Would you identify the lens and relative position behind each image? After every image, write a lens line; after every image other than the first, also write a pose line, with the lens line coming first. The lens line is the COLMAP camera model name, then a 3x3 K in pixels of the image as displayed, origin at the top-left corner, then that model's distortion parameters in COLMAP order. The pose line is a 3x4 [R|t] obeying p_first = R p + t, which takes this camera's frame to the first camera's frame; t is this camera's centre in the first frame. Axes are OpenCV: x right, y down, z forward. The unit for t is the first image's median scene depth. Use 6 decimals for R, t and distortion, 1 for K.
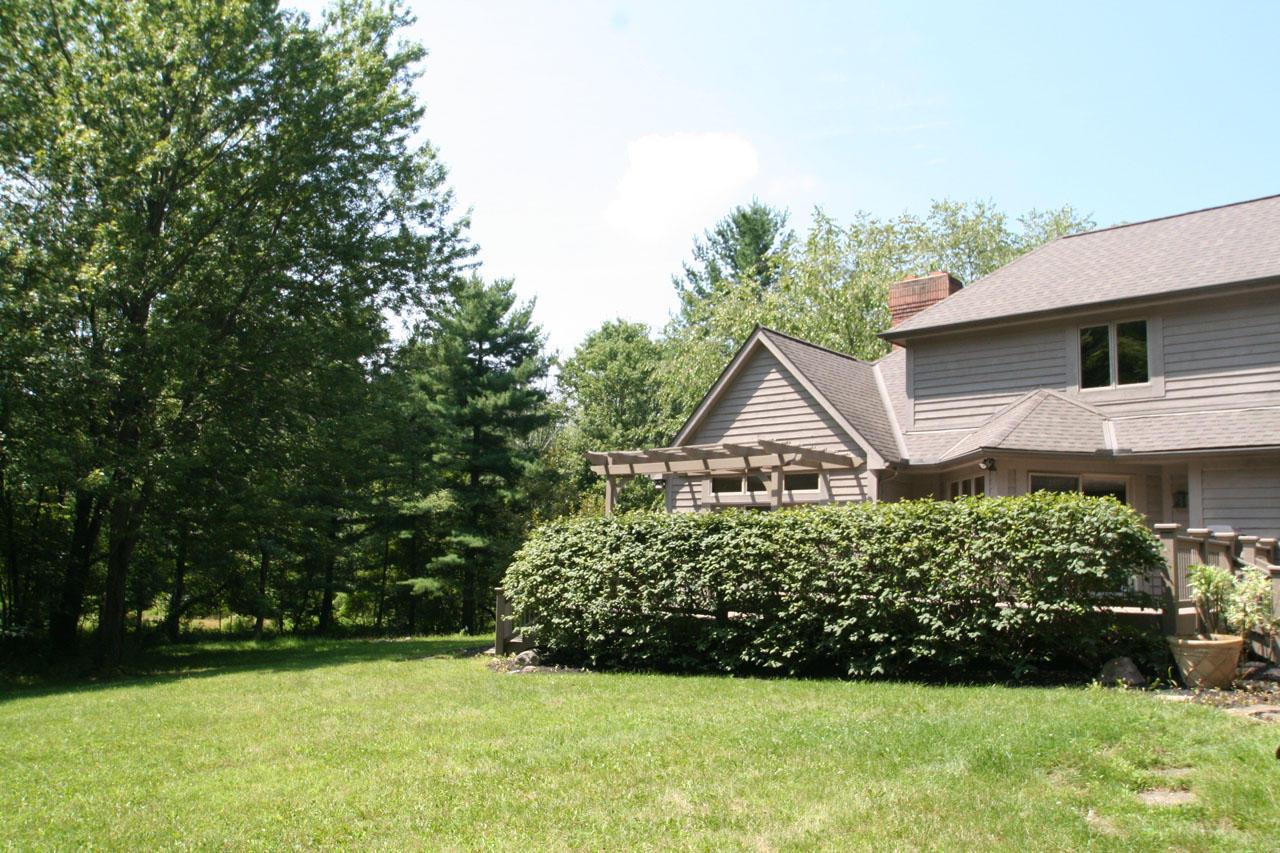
lens RADIAL K [[1001.2, 0, 613.1], [0, 1001.2, 453.0], [0, 0, 1]] dist [-0.031575, -0.000090]
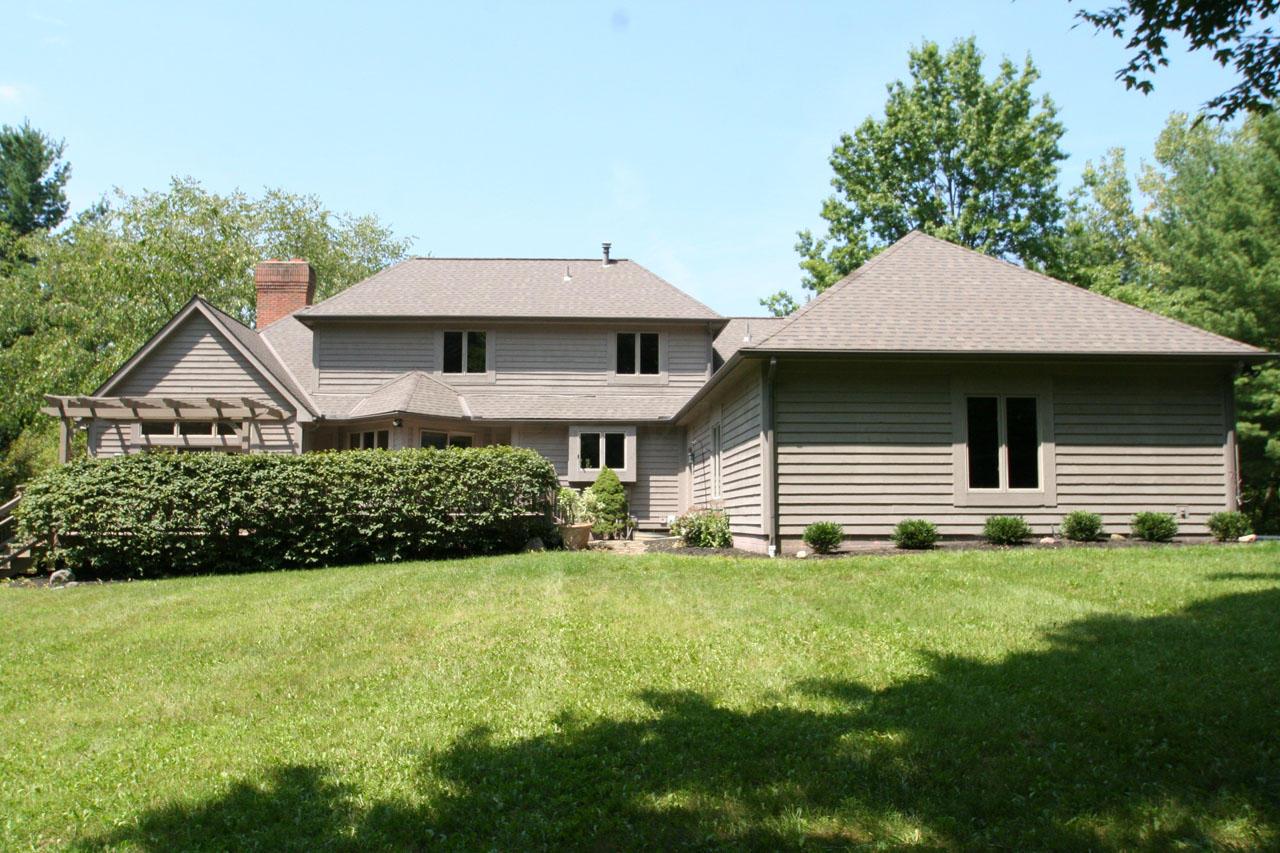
lens RADIAL K [[1001.2, 0, 613.1], [0, 1001.2, 453.0], [0, 0, 1]] dist [-0.031575, -0.000090]
pose [[0.695227, 0.014914, 0.718636, -0.480416], [-0.057653, 0.997721, 0.035069, -0.014813], [-0.716475, -0.065812, 0.694502, -0.250944]]
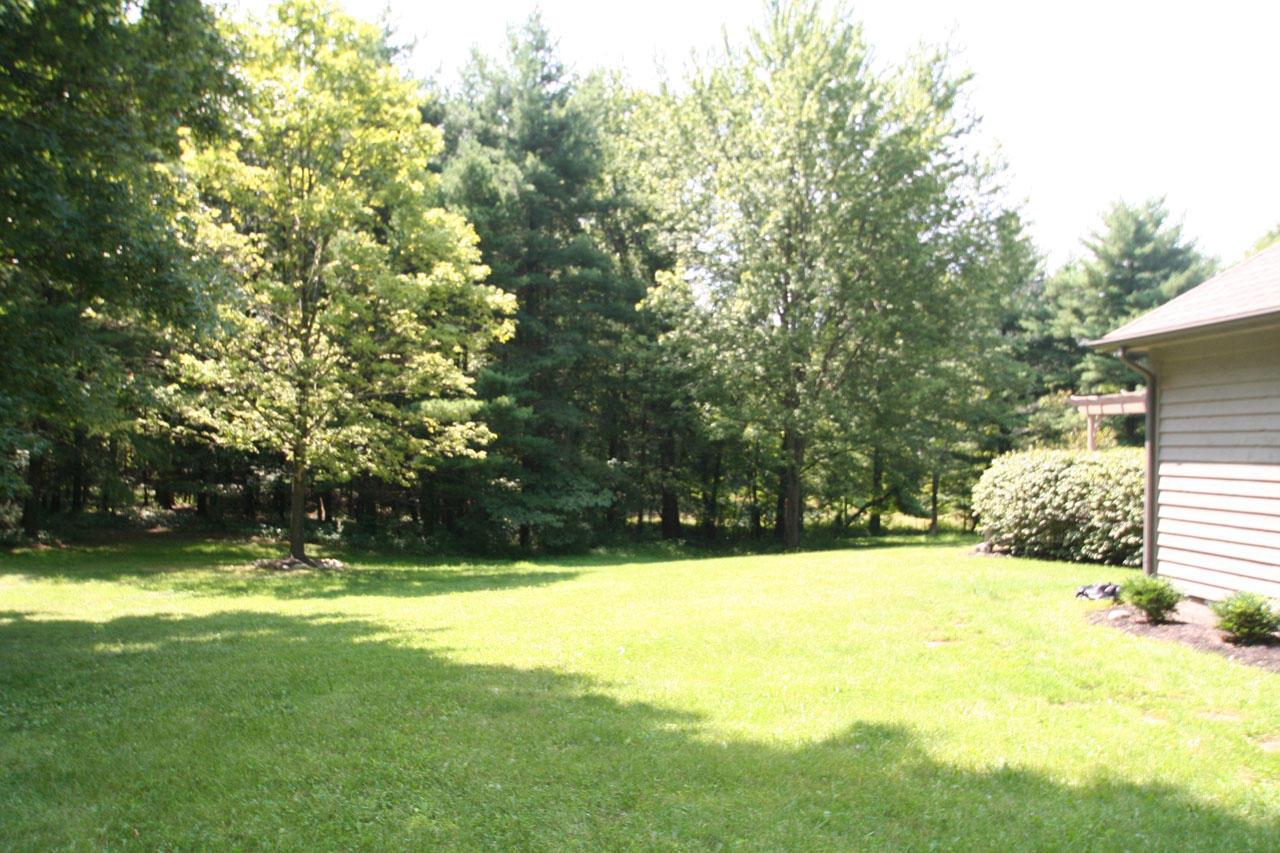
lens RADIAL K [[1001.2, 0, 613.1], [0, 1001.2, 453.0], [0, 0, 1]] dist [-0.031575, -0.000090]
pose [[0.738954, -0.016450, -0.673555, 0.528767], [0.083160, 0.994285, 0.066952, -0.085817], [0.668604, -0.105487, 0.736099, -0.474373]]
